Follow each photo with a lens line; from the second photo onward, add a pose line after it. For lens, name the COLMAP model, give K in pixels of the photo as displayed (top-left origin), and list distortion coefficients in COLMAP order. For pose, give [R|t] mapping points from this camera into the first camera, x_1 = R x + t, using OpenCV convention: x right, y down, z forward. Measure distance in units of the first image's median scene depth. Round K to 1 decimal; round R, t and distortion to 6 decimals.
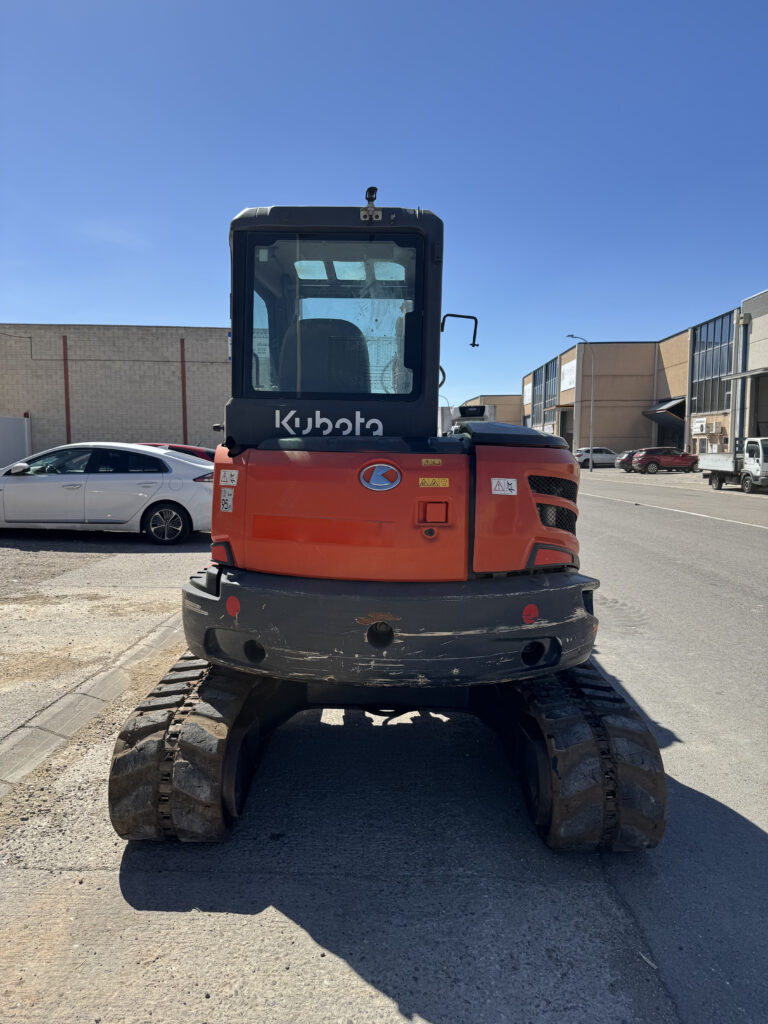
lens RADIAL K [[699.5, 0, 384.0], [0, 699.5, 512.0], [0, 0, 1]] dist [0.029171, -0.000499]
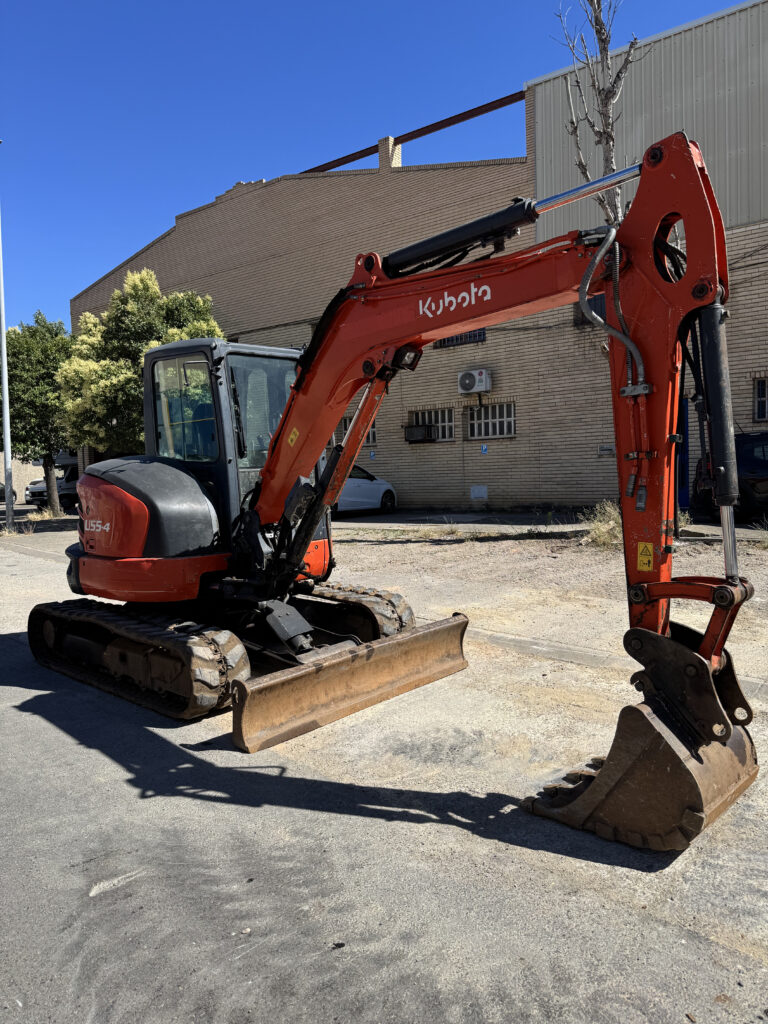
lens RADIAL K [[701.2, 0, 384.0], [0, 701.2, 512.0], [0, 0, 1]] dist [0.059131, -0.076600]
pose [[-0.676461, 0.049410, -0.734820, 0.083731], [-0.043632, 0.993306, 0.106958, -0.017599], [0.735185, 0.104415, -0.669776, 0.216956]]
